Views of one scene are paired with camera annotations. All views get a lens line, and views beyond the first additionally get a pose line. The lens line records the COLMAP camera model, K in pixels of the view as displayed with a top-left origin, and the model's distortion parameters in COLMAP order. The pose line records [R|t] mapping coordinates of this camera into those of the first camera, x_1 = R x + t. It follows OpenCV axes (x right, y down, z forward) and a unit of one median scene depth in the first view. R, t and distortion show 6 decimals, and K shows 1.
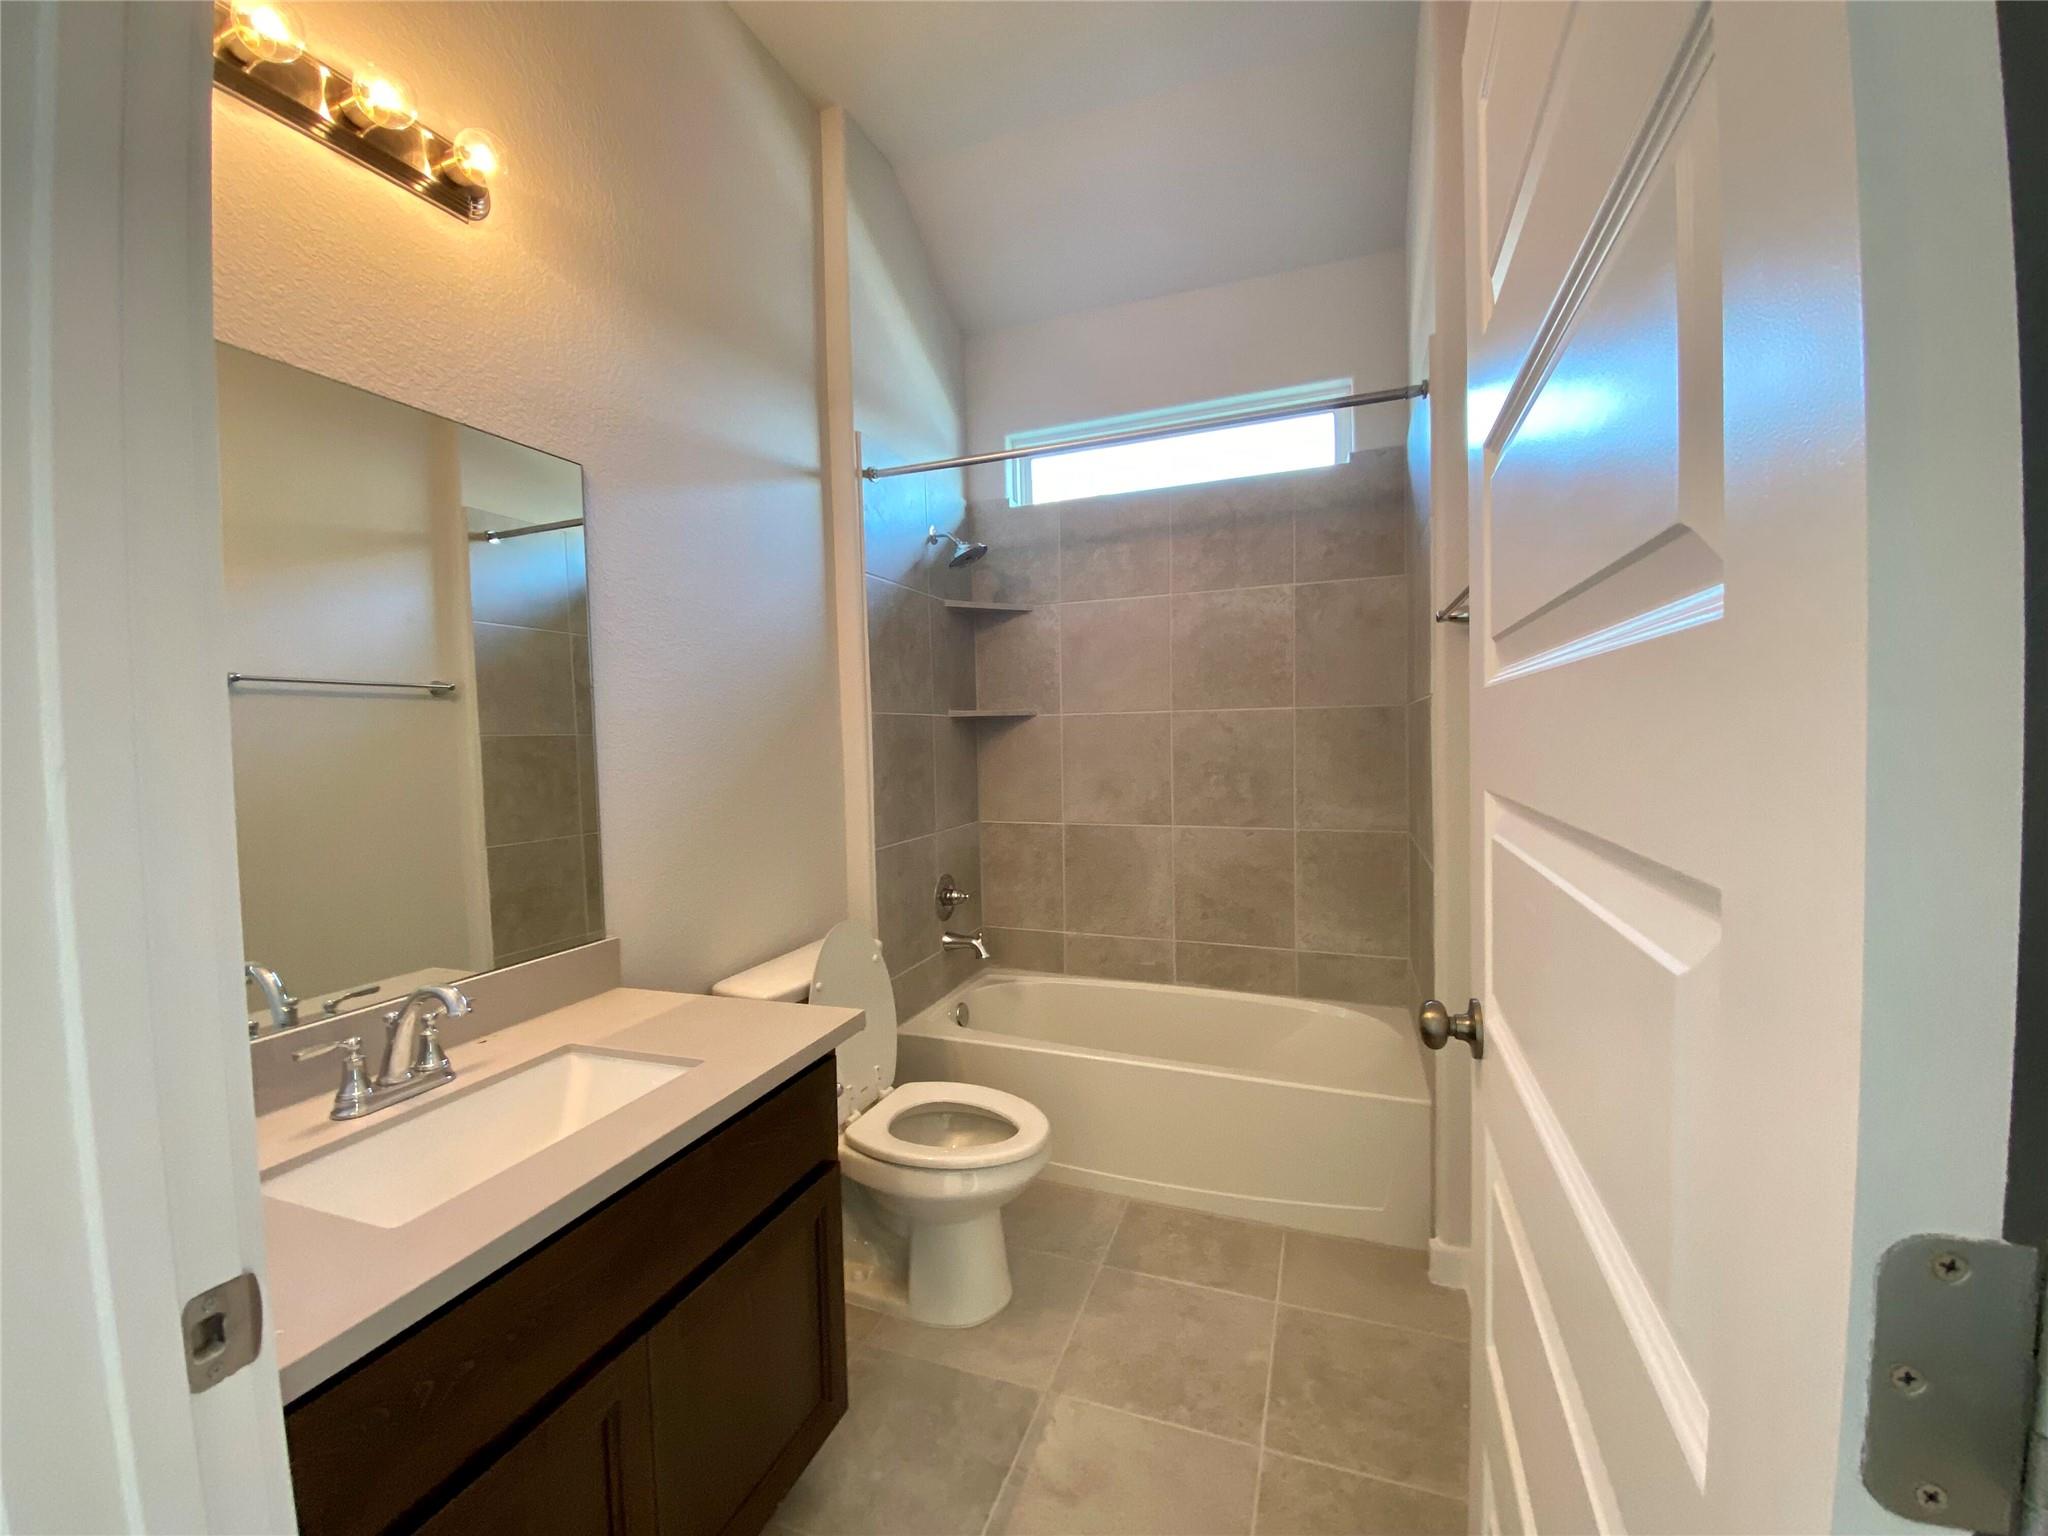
lens RADIAL K [[829.6, 0, 1021.9], [0, 829.6, 765.6], [0, 0, 1]] dist [0.021353, -0.019593]
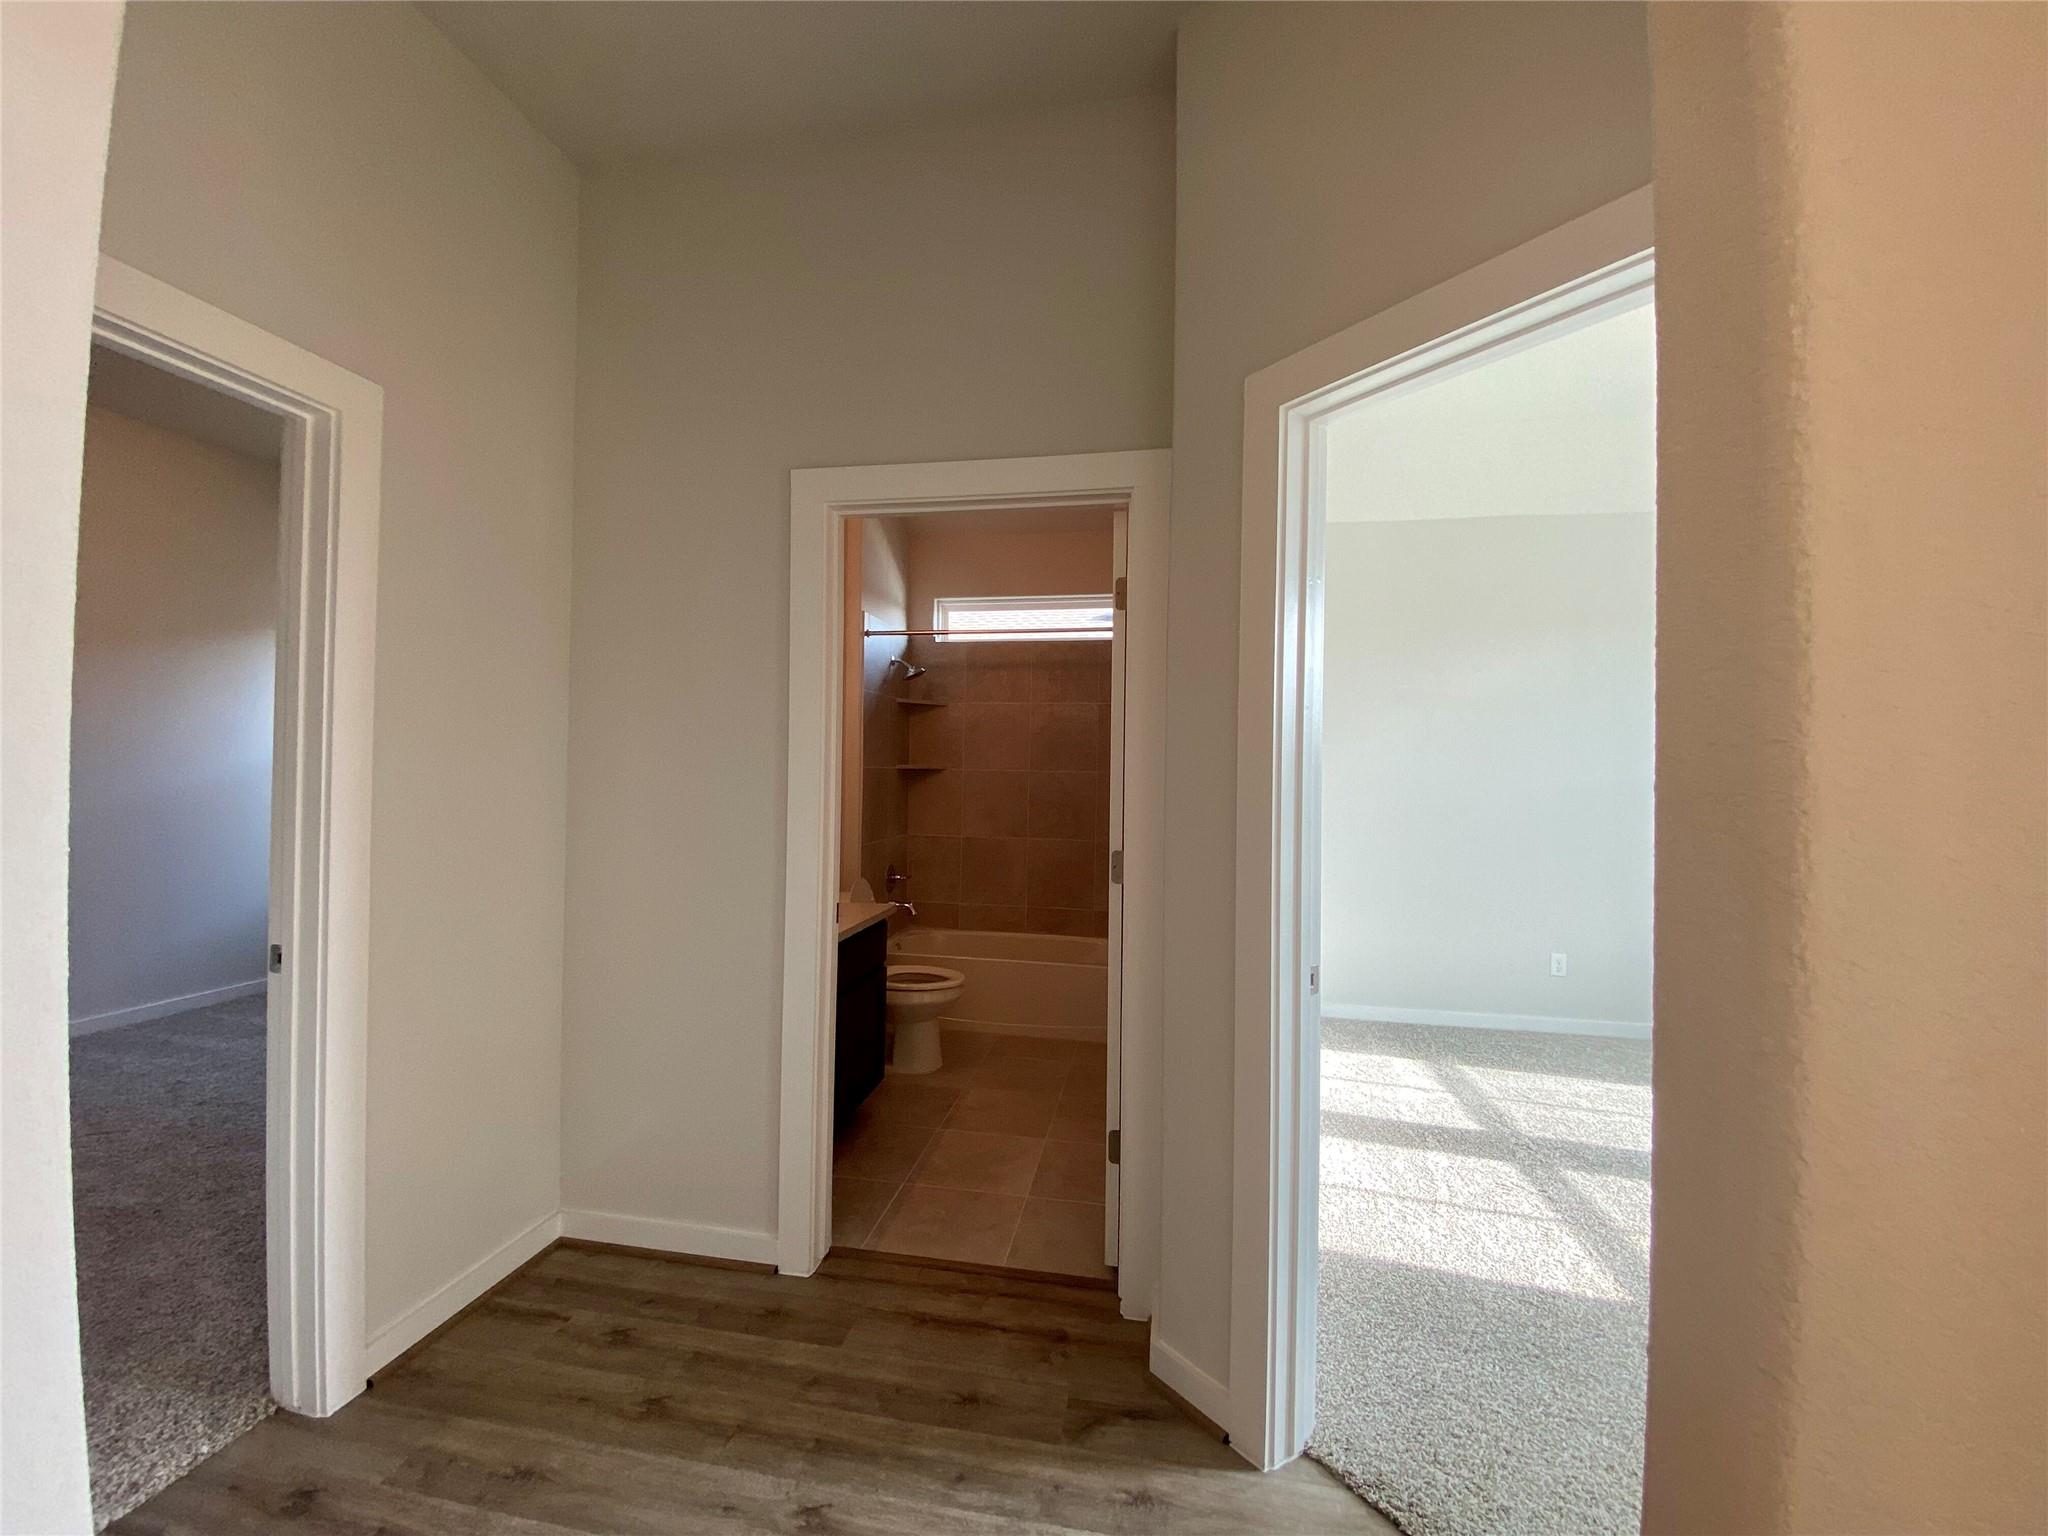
lens RADIAL K [[829.6, 0, 1021.9], [0, 829.6, 765.6], [0, 0, 1]] dist [0.021353, -0.019593]
pose [[0.983298, 0.037902, 0.178010, -0.133264], [-0.028790, 0.998153, -0.053494, 0.015861], [-0.179709, 0.047475, 0.982574, -0.651213]]
